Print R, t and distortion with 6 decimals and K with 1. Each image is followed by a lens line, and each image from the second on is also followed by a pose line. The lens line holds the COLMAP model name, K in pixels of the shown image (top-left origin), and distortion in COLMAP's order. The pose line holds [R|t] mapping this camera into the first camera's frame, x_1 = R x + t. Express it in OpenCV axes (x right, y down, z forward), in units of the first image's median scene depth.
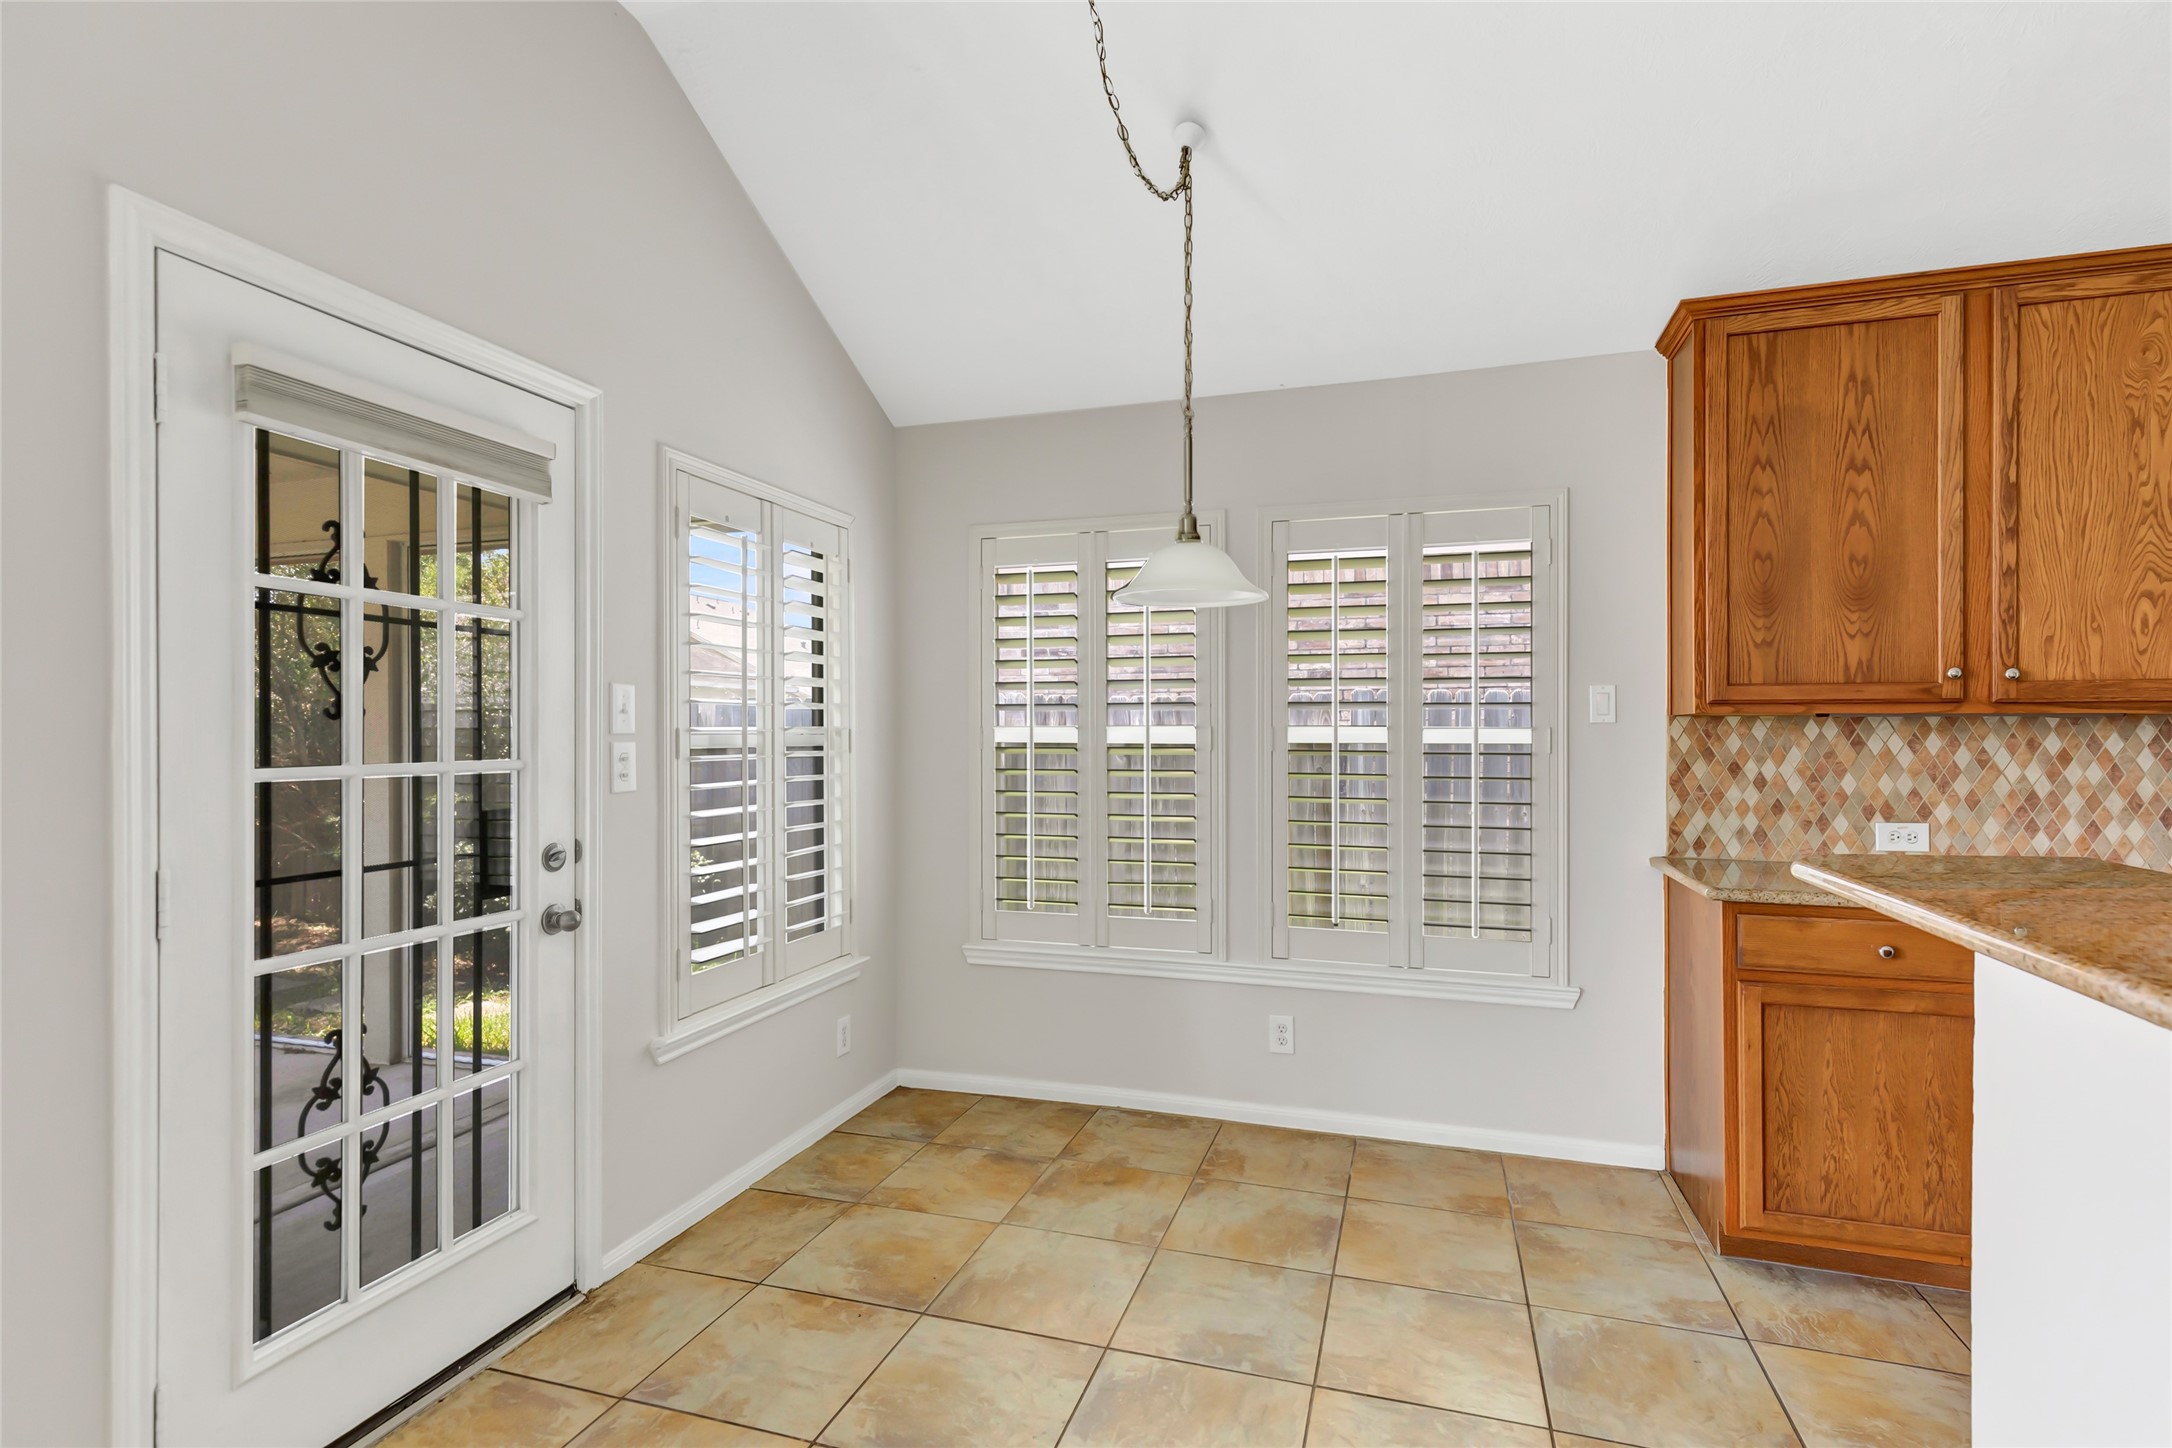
lens RADIAL K [[1012.8, 0, 1092.6], [0, 1012.8, 719.9], [0, 0, 1]] dist [0.003369, -0.000227]
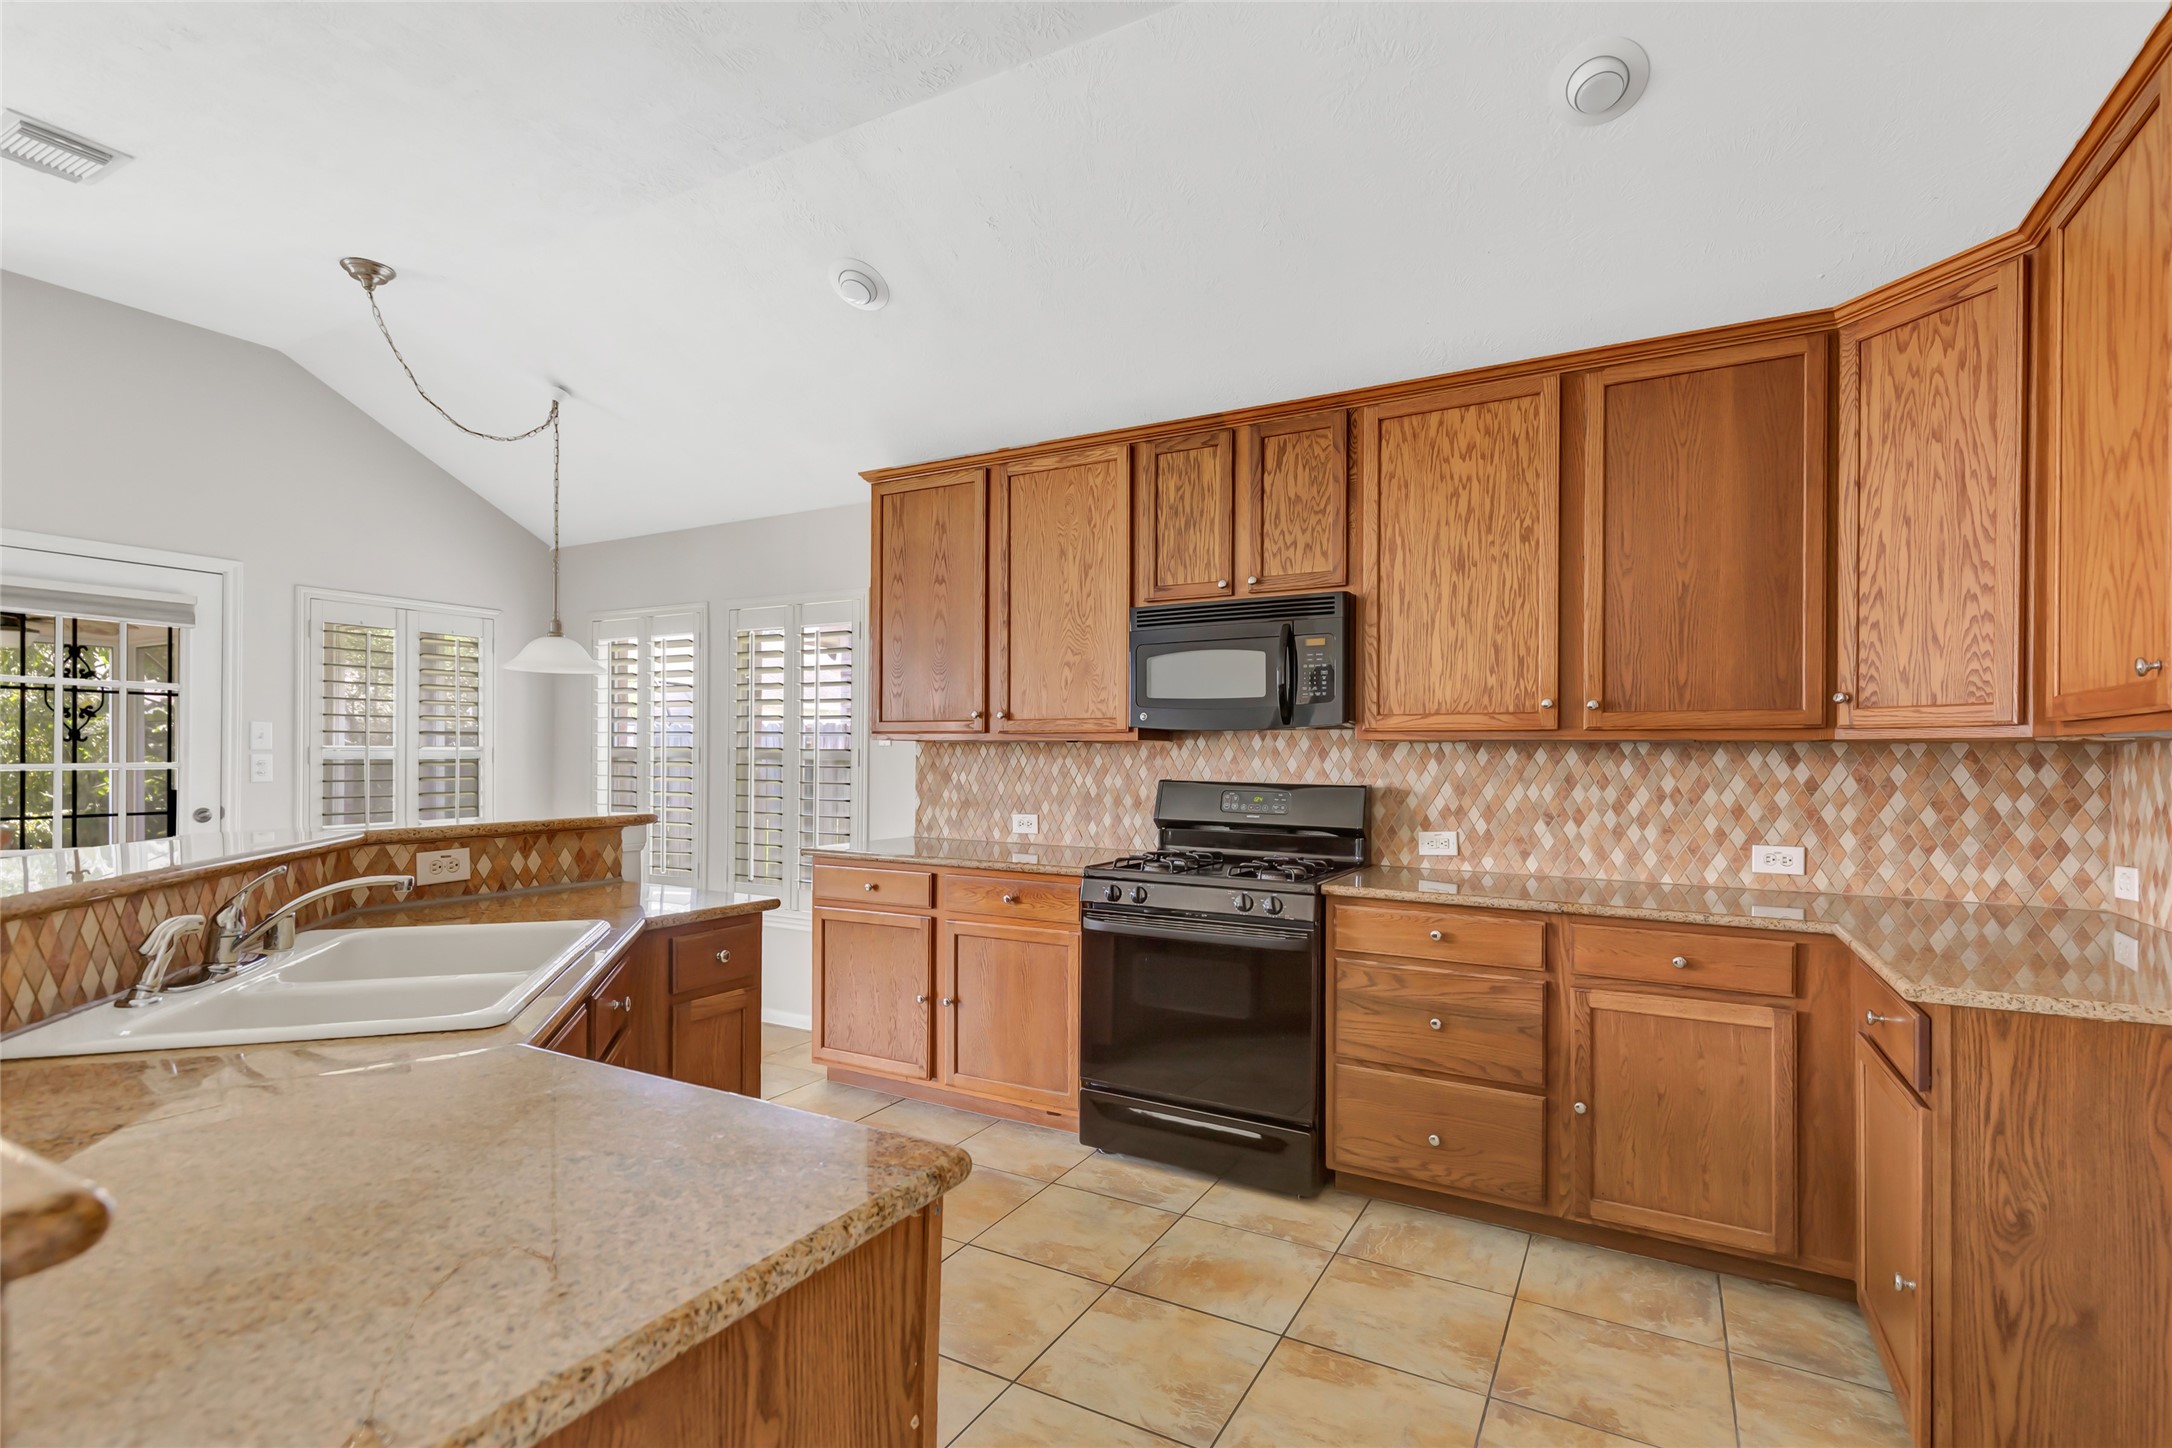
lens RADIAL K [[1012.8, 0, 1081.4], [0, 1012.8, 745.7], [0, 0, 1]] dist [0.003369, -0.000227]
pose [[0.980293, 0.003390, -0.197518, 1.217497], [-0.003344, 0.999994, 0.000562, 0.000590], [0.197519, 0.000110, 0.980299, -0.449828]]
